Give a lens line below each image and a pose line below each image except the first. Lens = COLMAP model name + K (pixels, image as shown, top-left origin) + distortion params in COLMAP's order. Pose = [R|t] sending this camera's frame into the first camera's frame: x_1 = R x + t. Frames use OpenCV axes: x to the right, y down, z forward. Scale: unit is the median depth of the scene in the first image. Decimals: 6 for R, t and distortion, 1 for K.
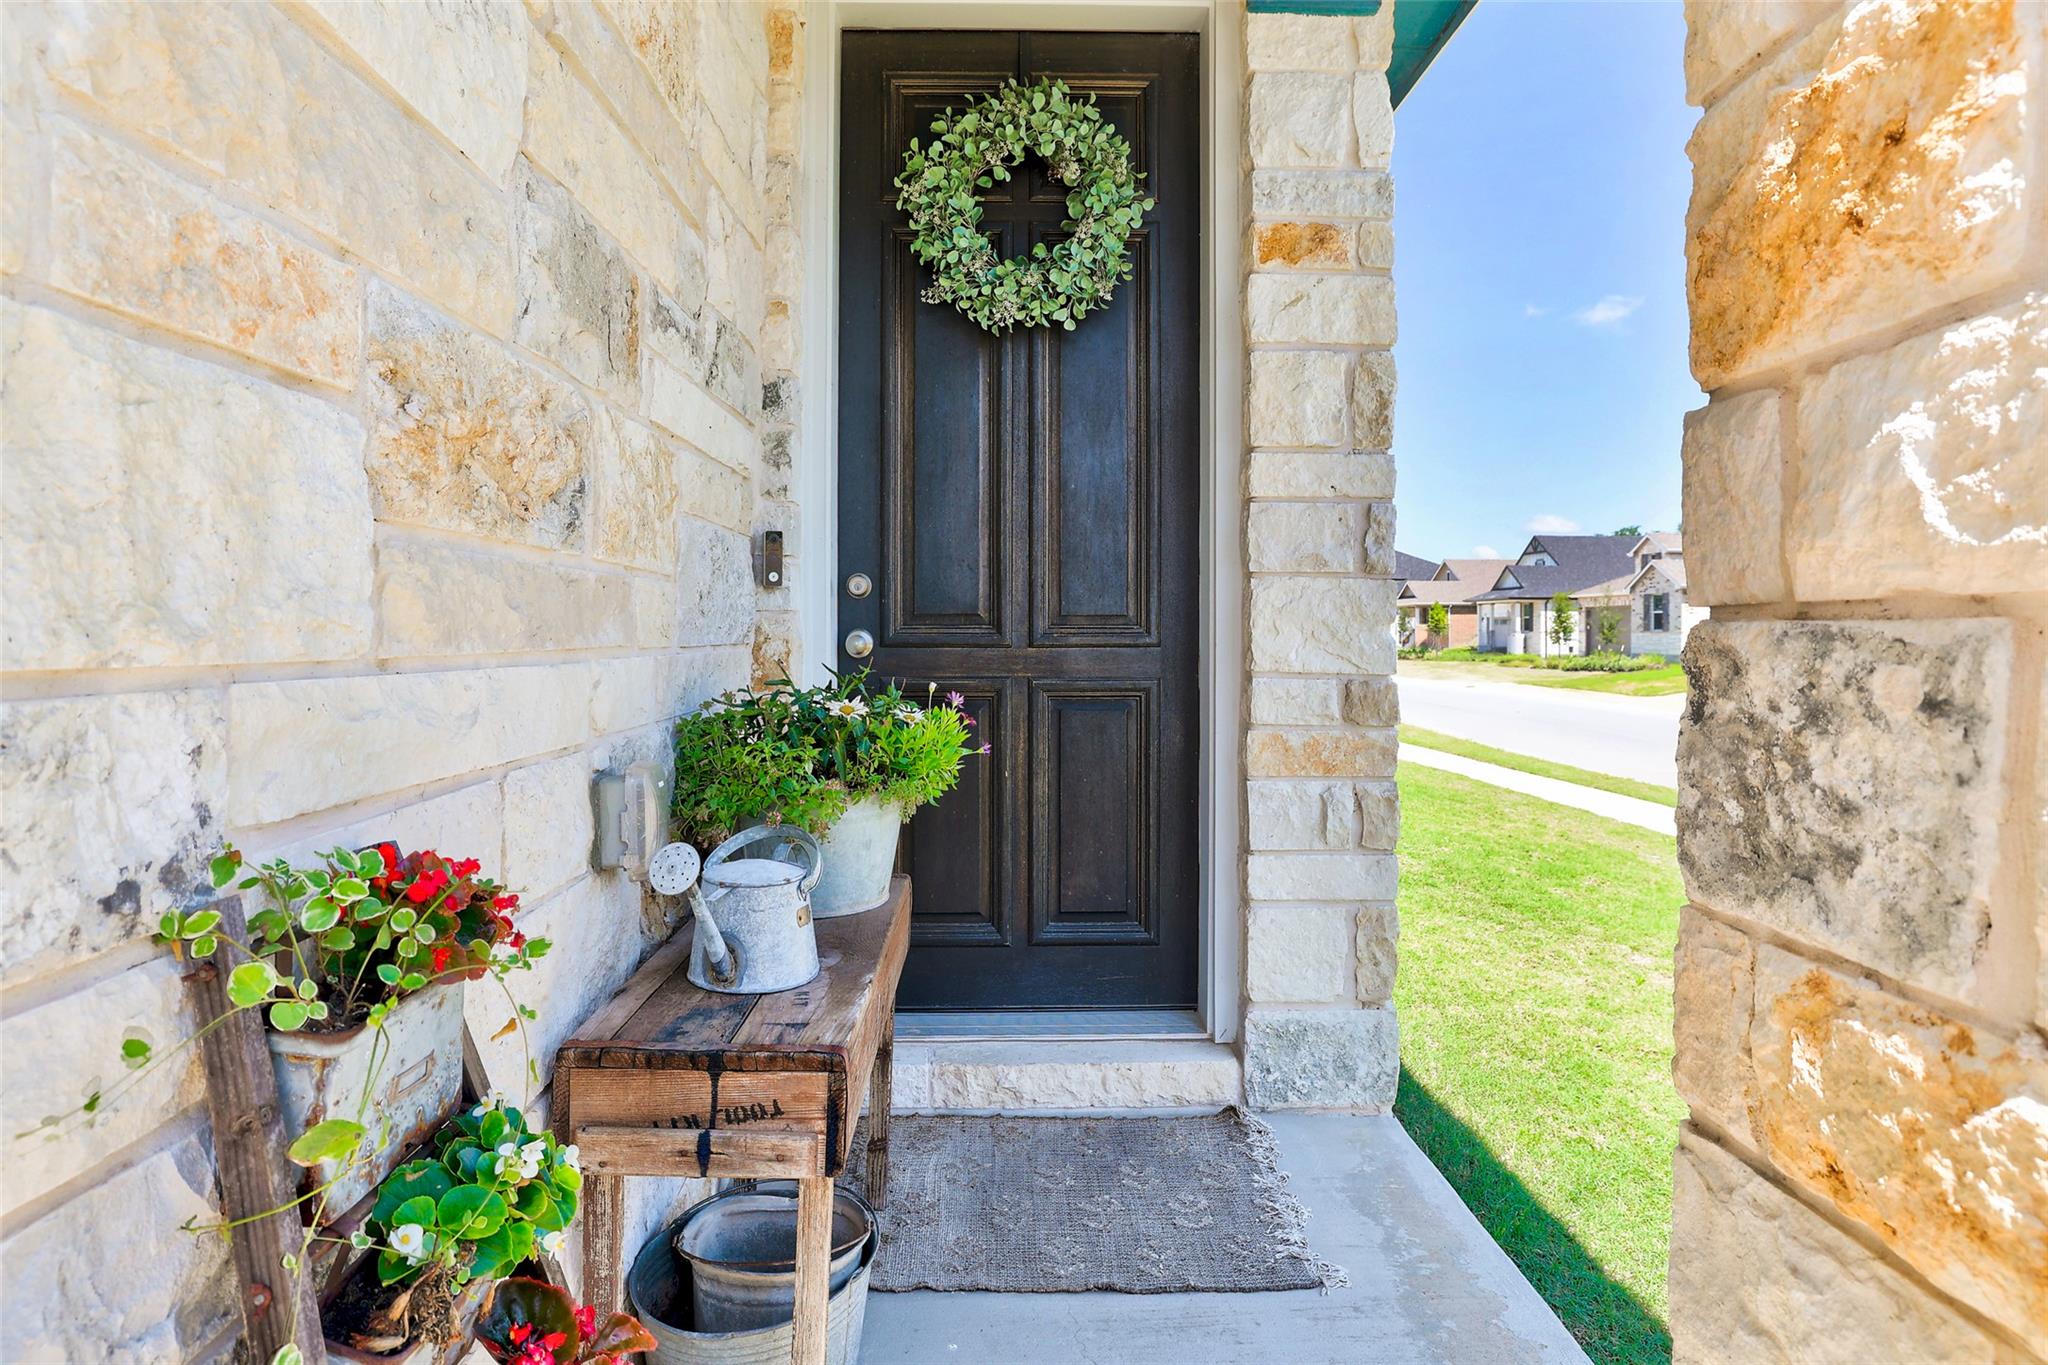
lens RADIAL K [[1097.6, 0, 1014.2], [0, 1097.6, 629.9], [0, 0, 1]] dist [-0.009976, -0.000150]
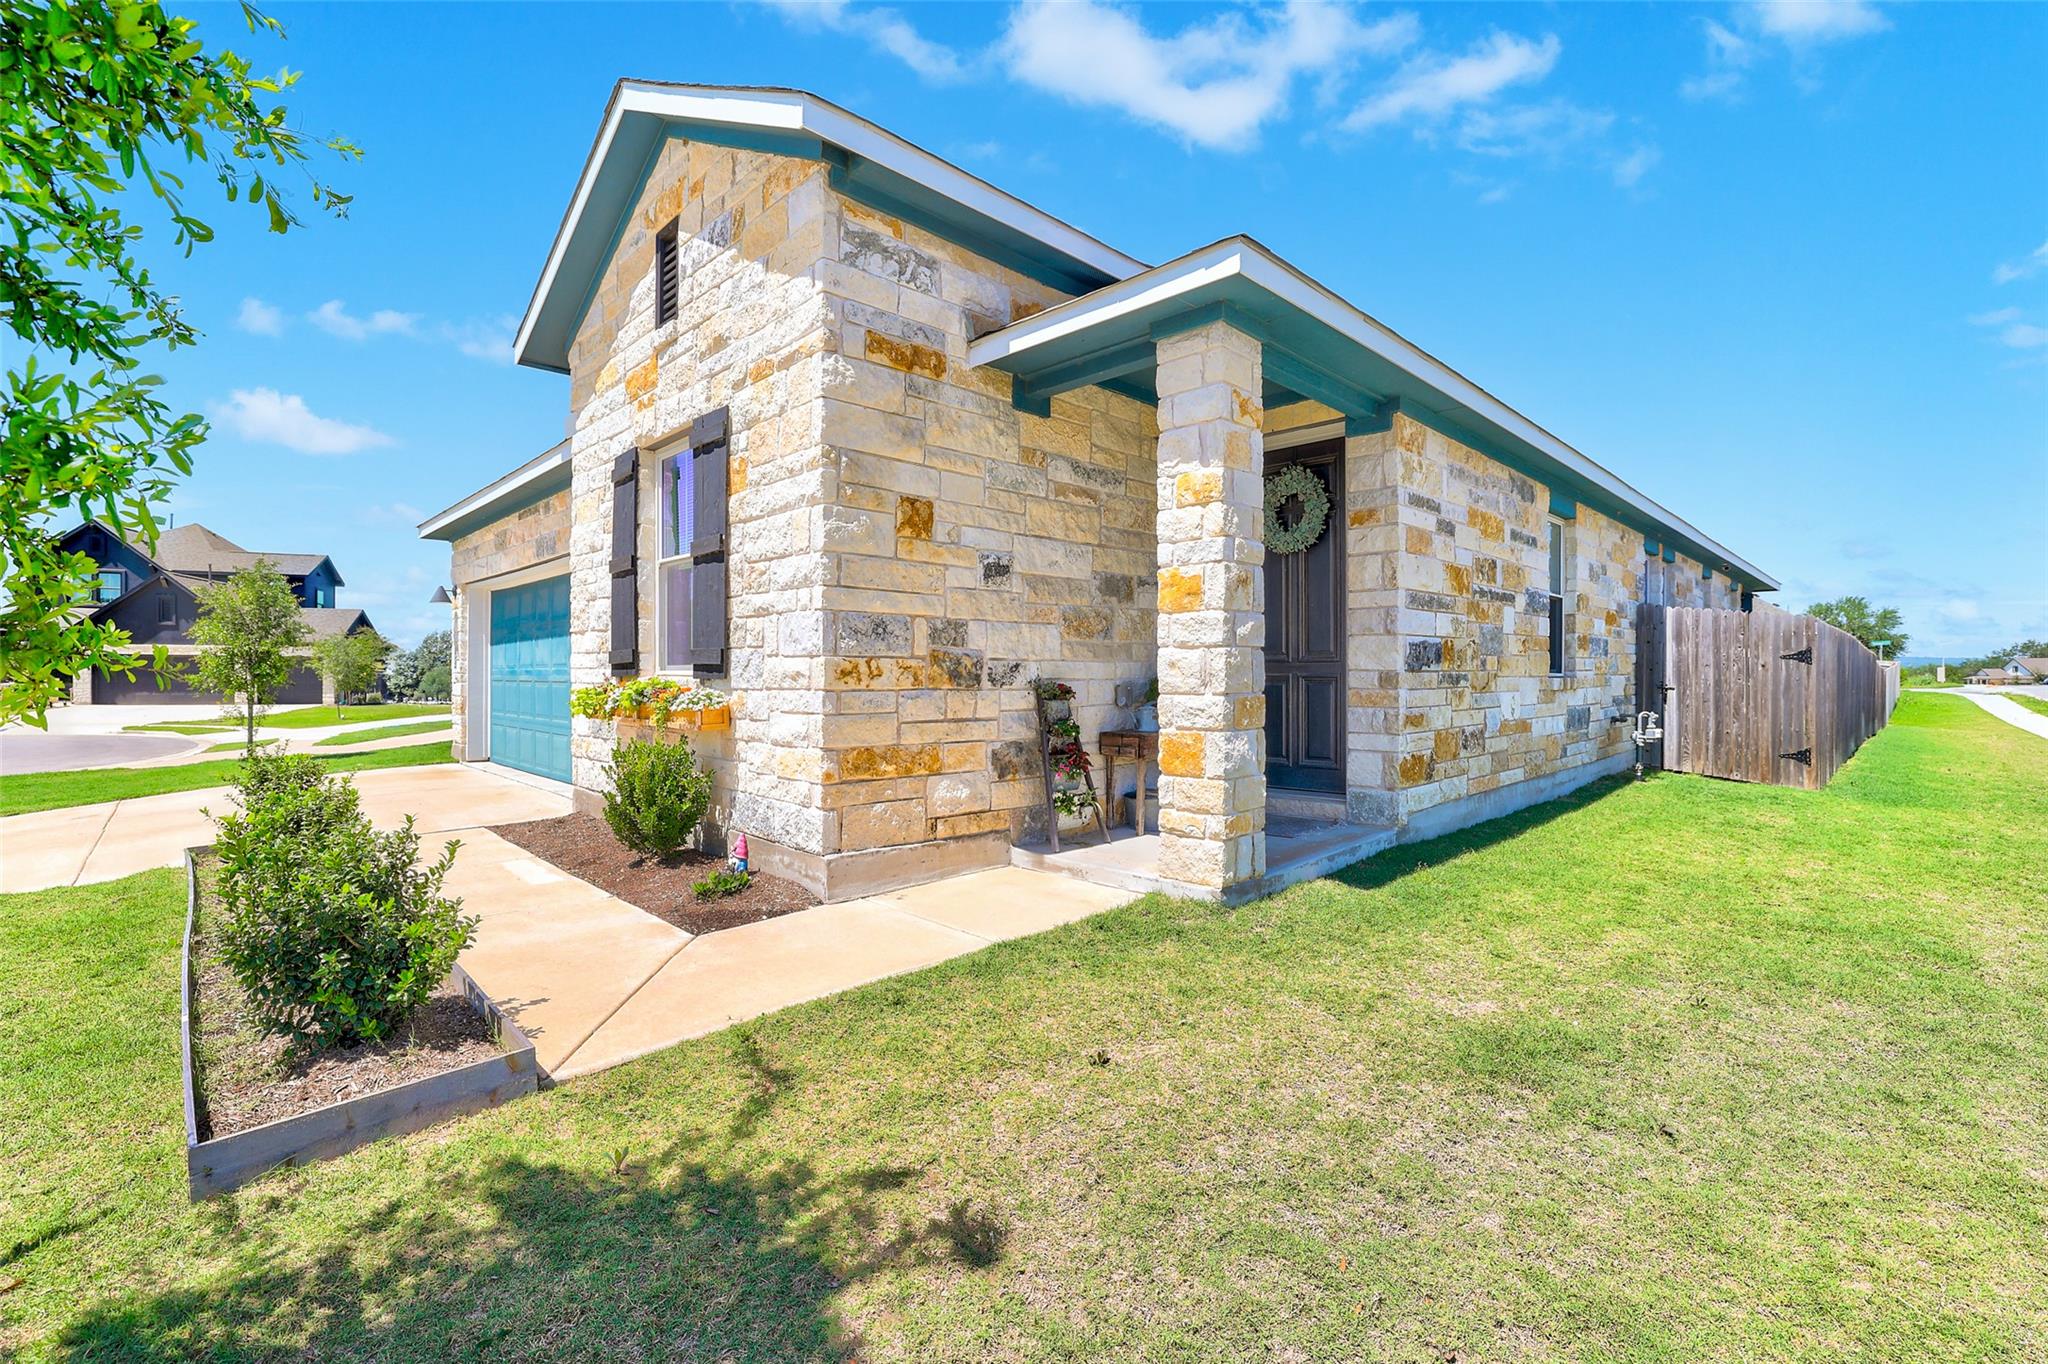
lens RADIAL K [[879.0, 0, 1029.9], [0, 879.0, 663.2], [0, 0, 1]] dist [-0.015224, 0.003079]
pose [[0.699396, -0.005076, -0.714716, 1.270728], [0.004061, 0.999987, -0.003128, 0.025978], [0.714723, -0.000715, 0.699407, -1.193843]]
